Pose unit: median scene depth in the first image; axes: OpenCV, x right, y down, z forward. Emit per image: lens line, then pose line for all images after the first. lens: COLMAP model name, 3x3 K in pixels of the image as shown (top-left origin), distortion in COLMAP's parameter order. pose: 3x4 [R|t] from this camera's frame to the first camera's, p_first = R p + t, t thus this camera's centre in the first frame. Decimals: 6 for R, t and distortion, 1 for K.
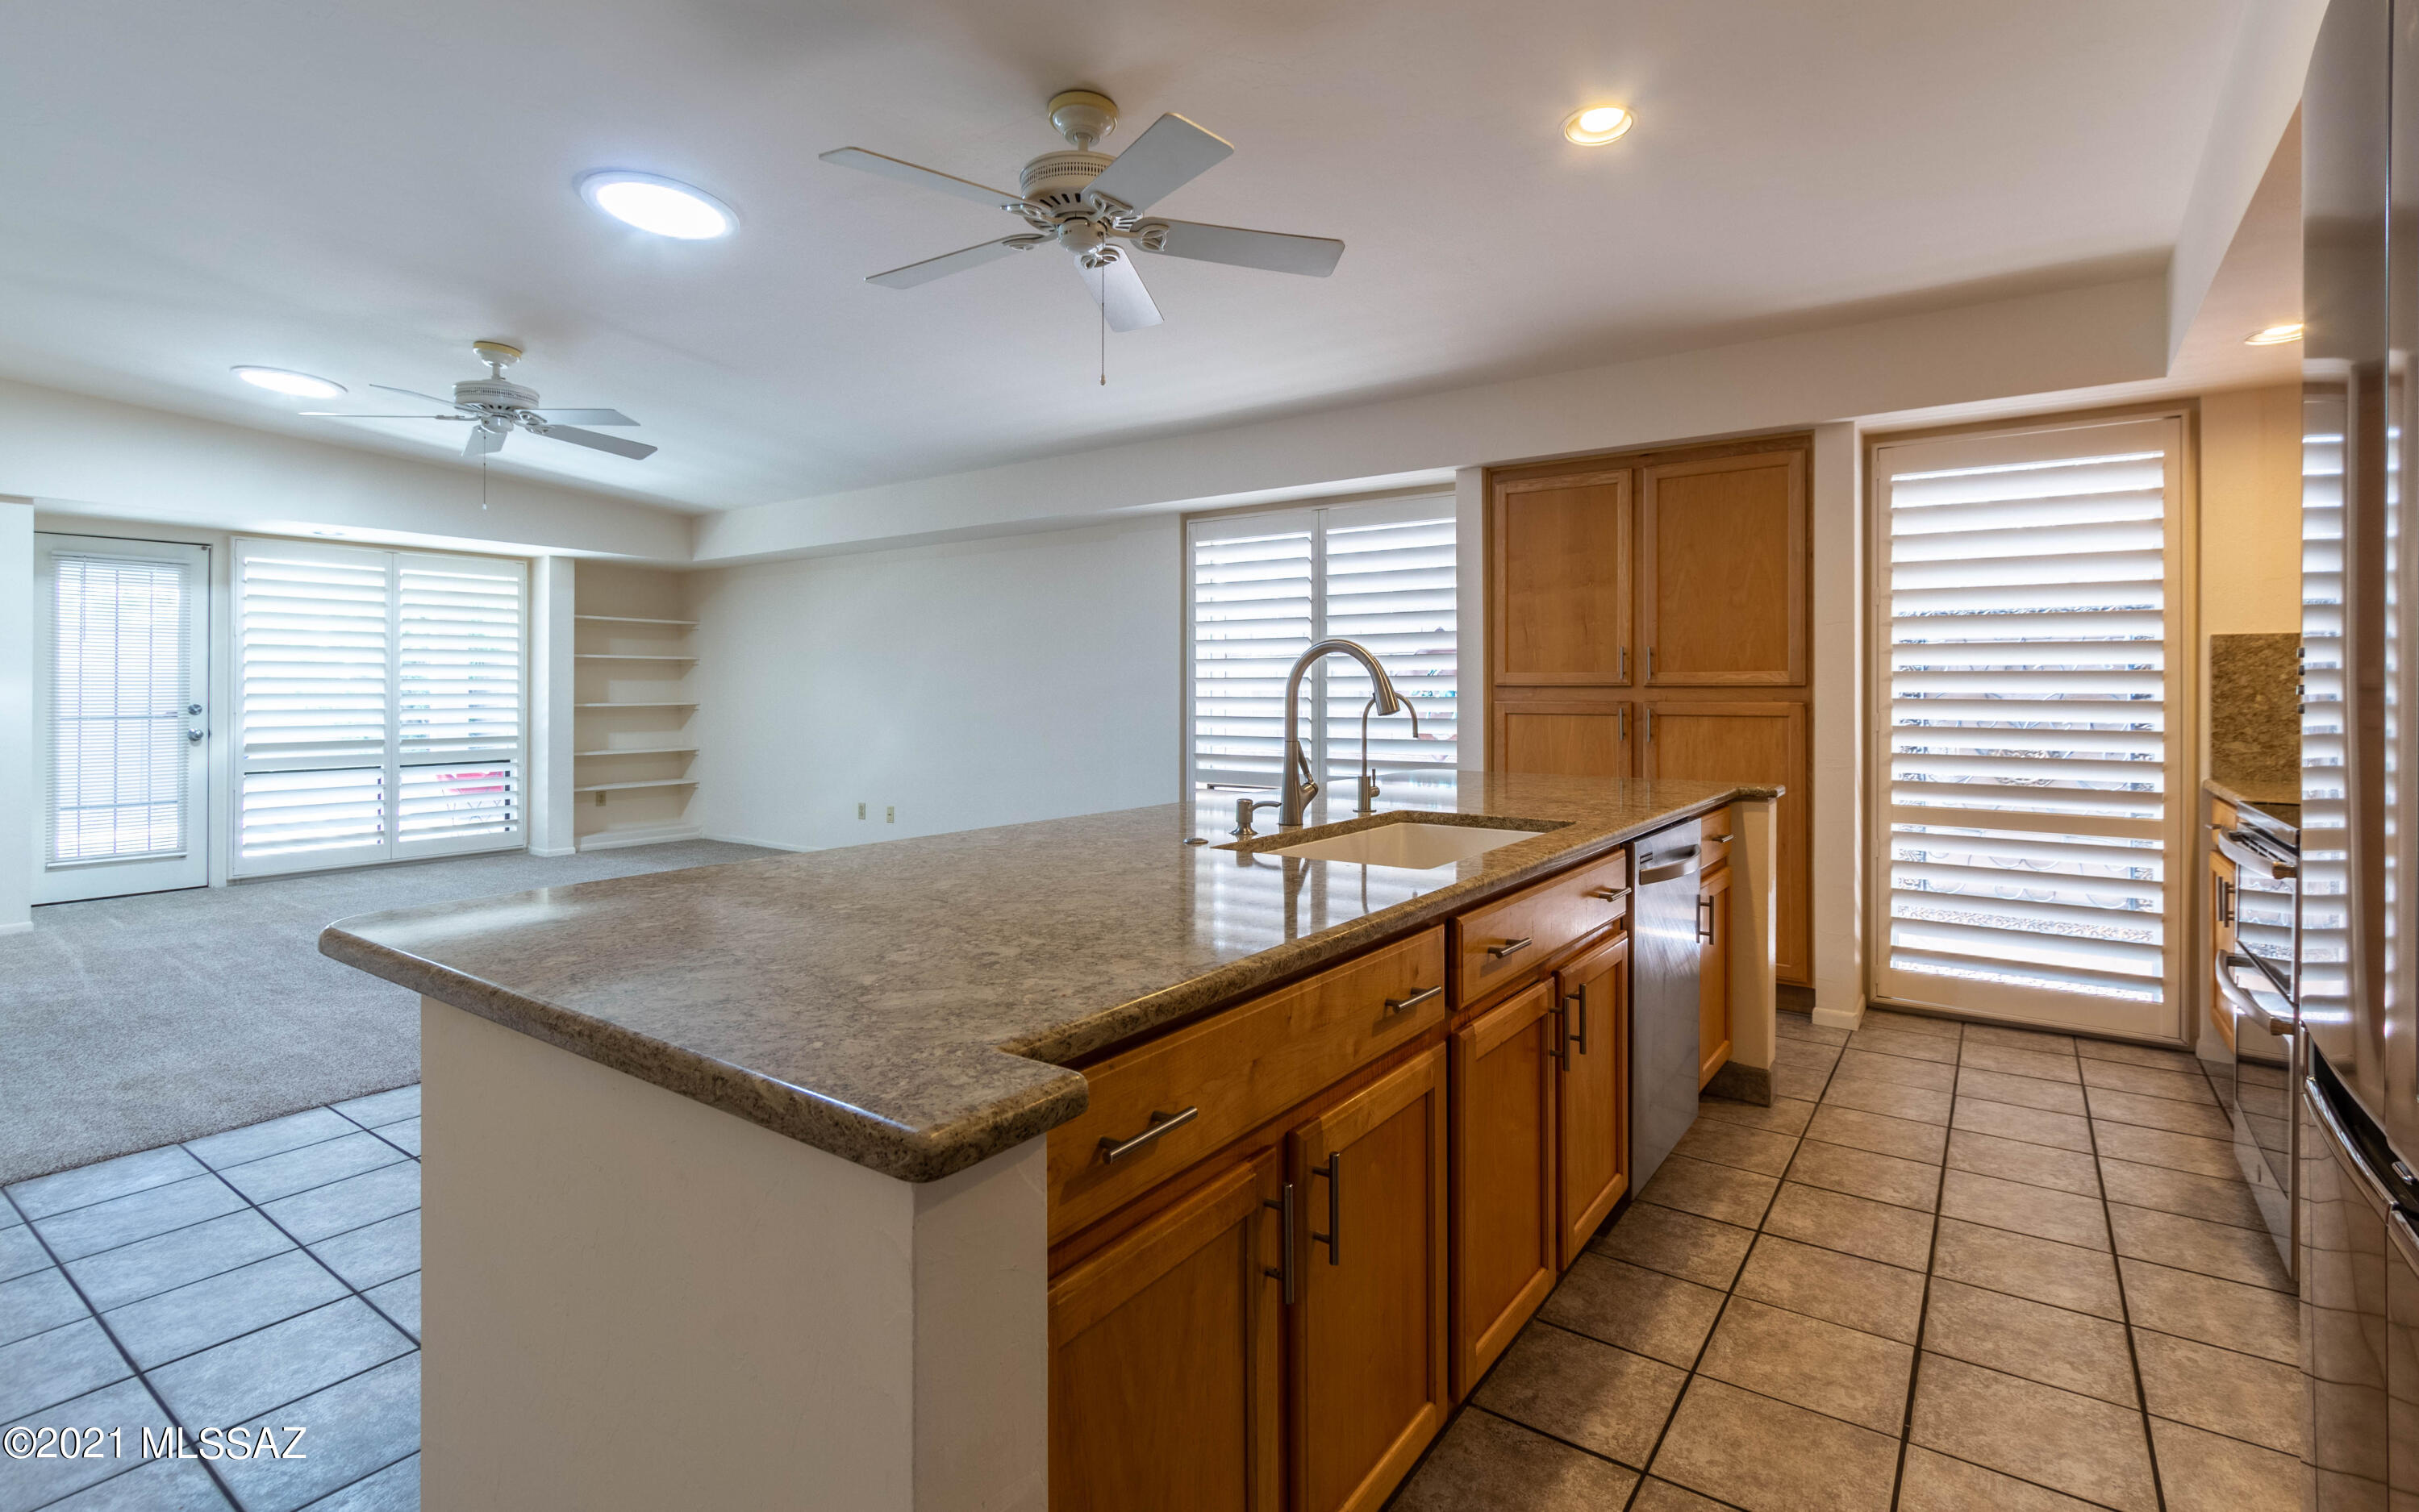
lens RADIAL K [[1100.9, 0, 1212.2], [0, 1100.9, 693.7], [0, 0, 1]] dist [-0.004548, 0.000102]
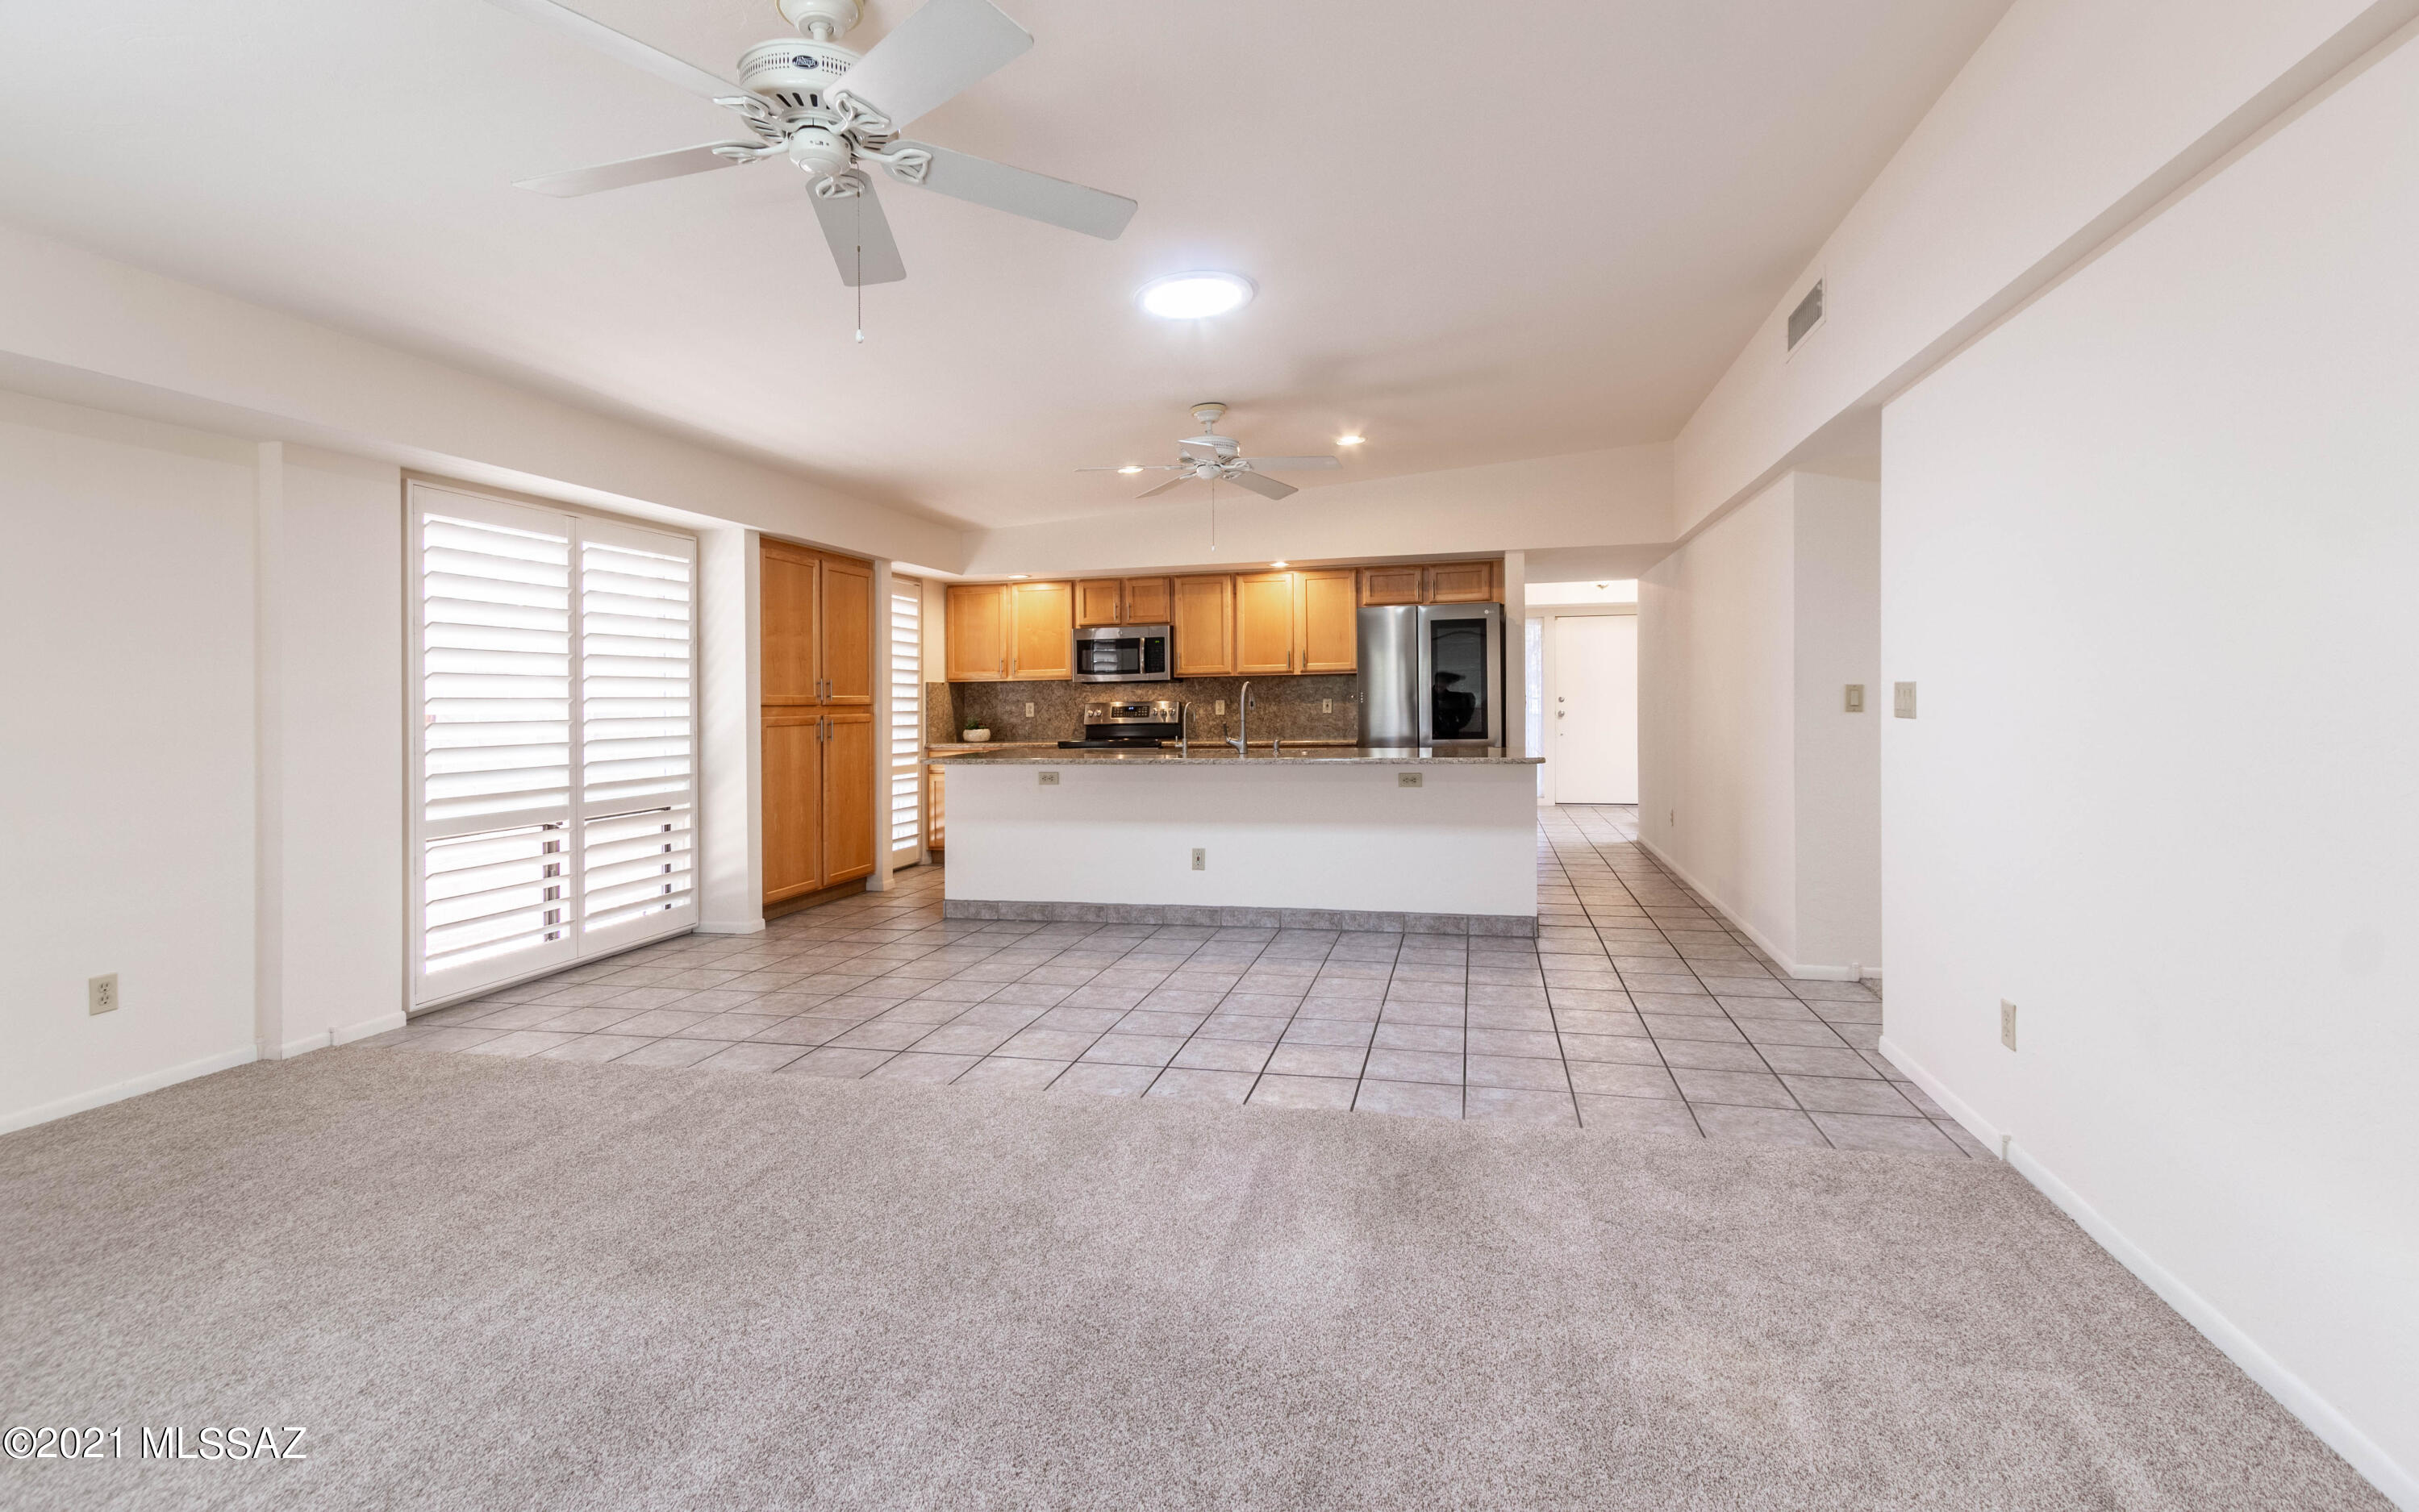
lens RADIAL K [[1108.1, 0, 1207.8], [0, 1108.1, 682.5], [0, 0, 1]] dist [0.002108, -0.000170]
pose [[-0.365063, 0.020871, 0.930749, -0.809168], [0.019163, 0.999705, -0.014901, -0.003234], [-0.930786, 0.012396, -0.365355, 0.703279]]
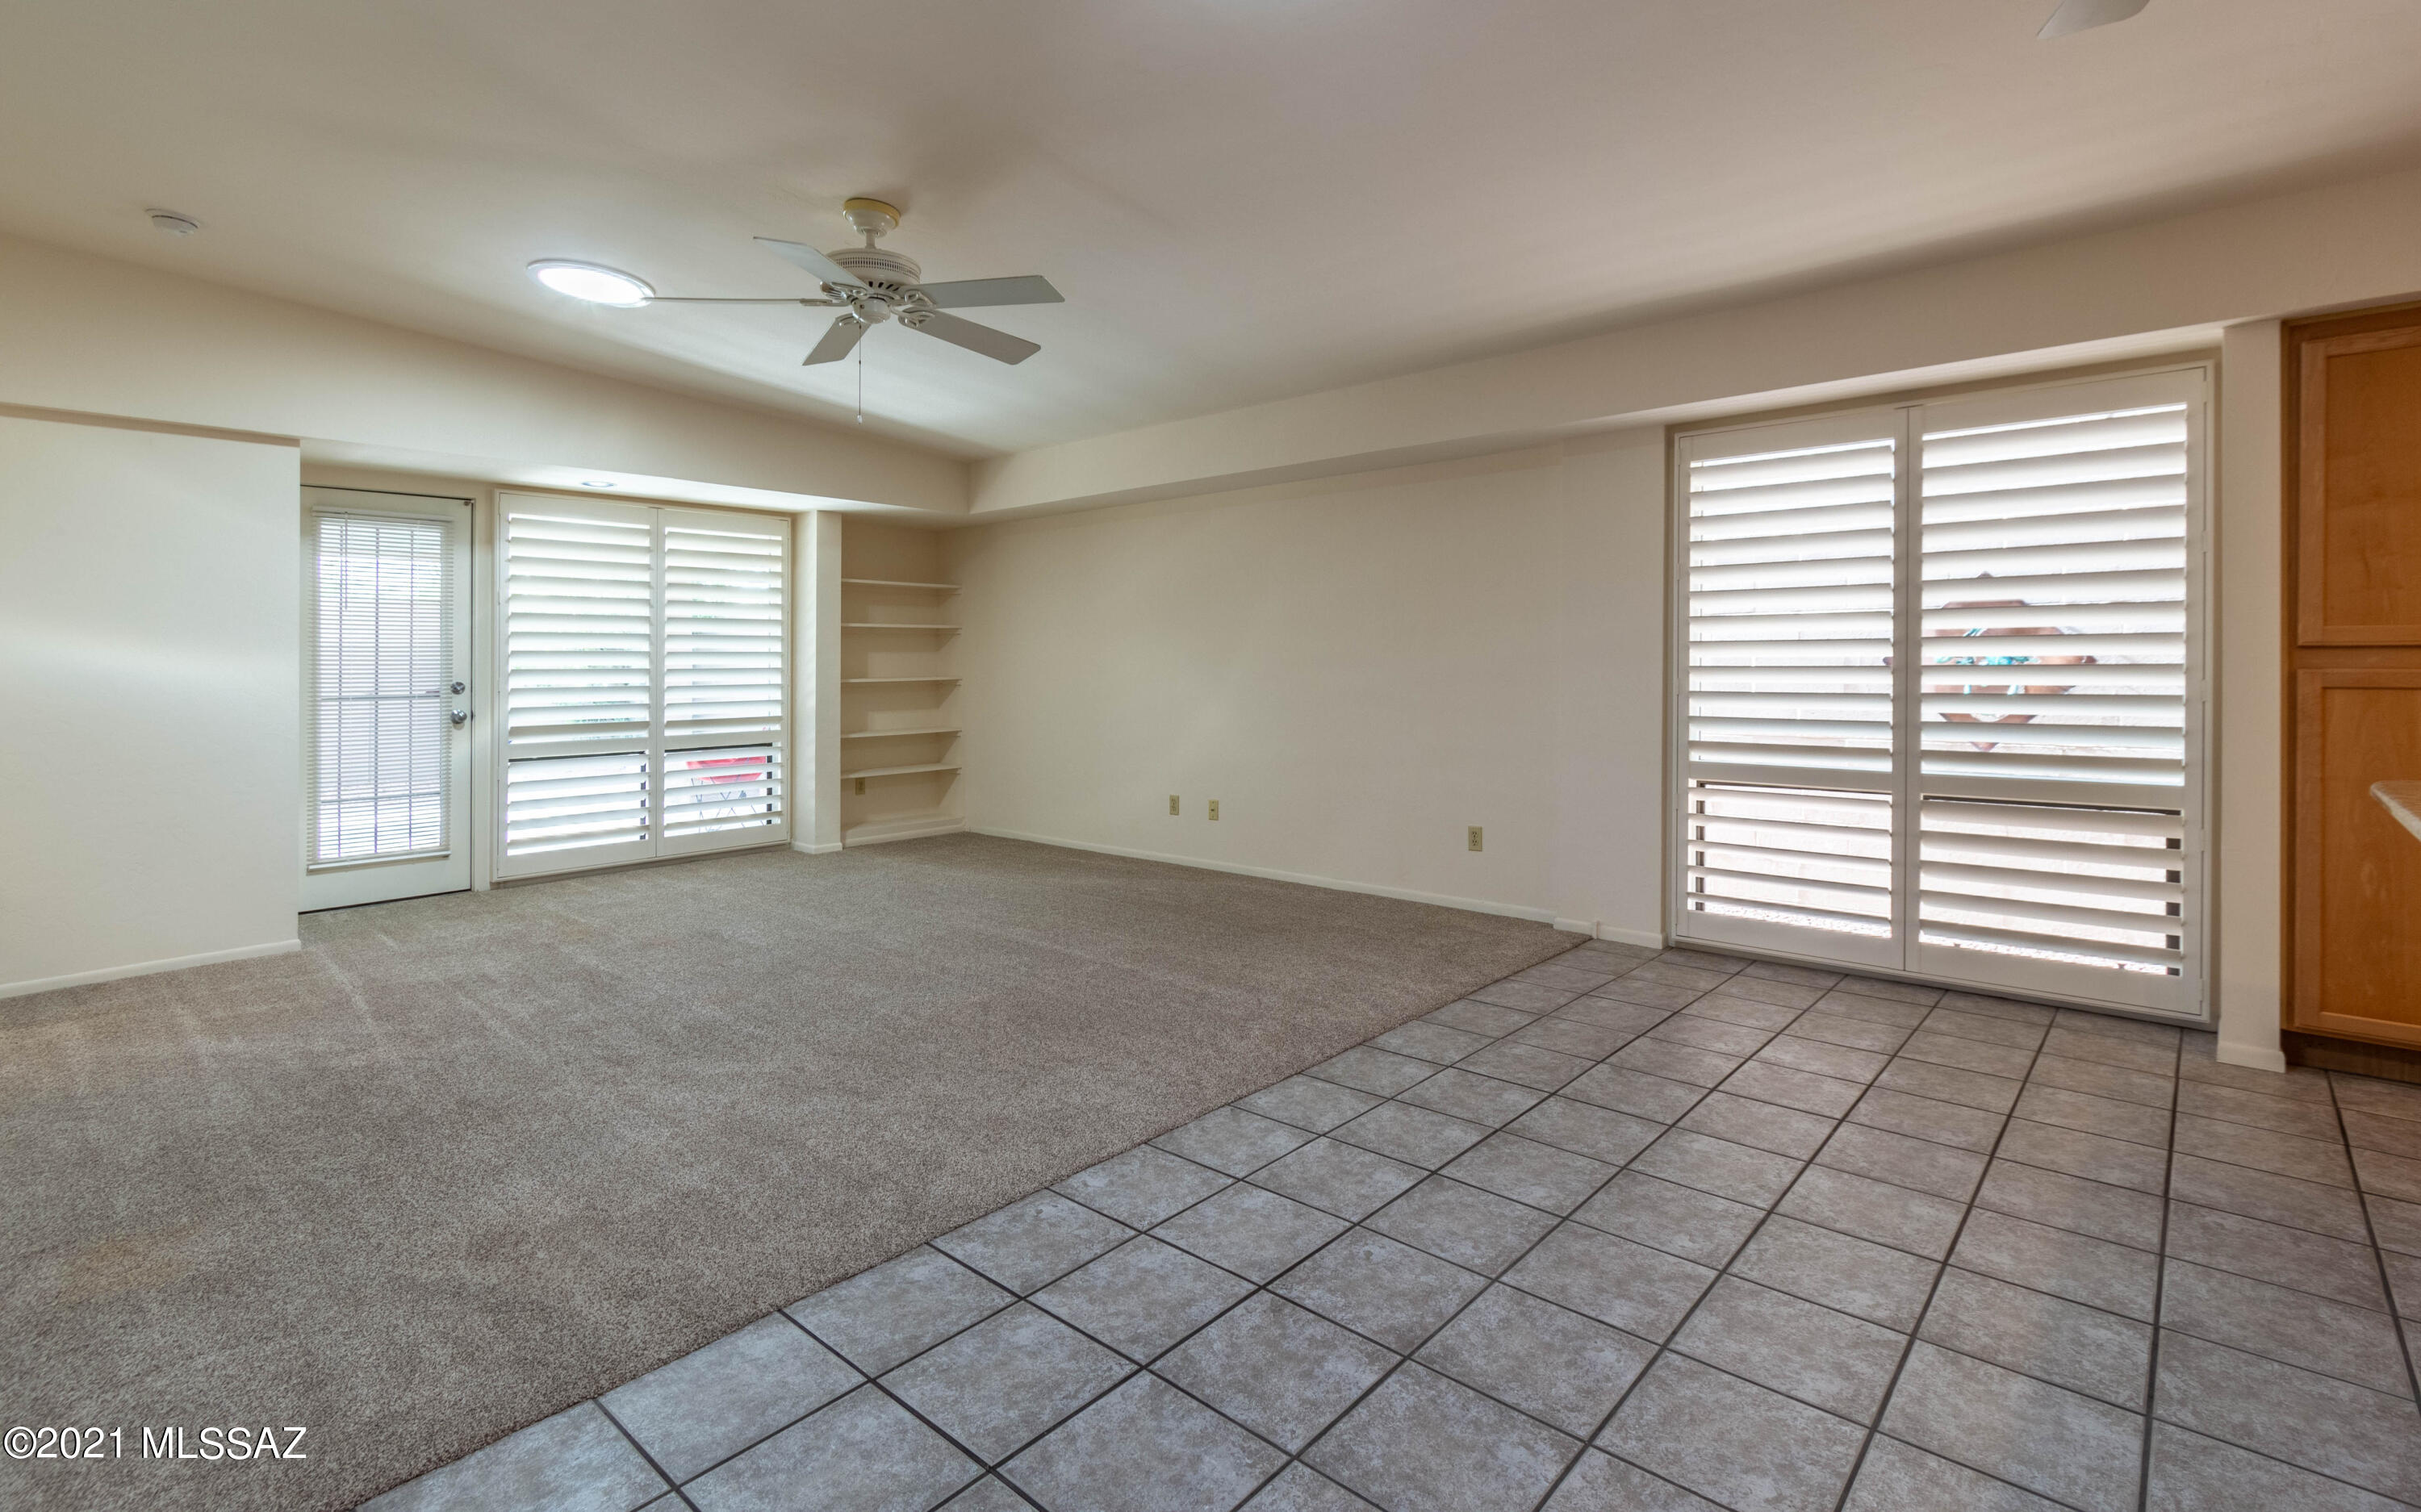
lens RADIAL K [[1121.7, 0, 1211.5], [0, 1121.7, 660.8], [0, 0, 1]] dist [0.002638, -0.000630]
pose [[0.993393, -0.006662, -0.114572, -0.227331], [0.006134, 0.999969, -0.004960, 0.000758], [0.114602, 0.004224, 0.993403, 0.178403]]
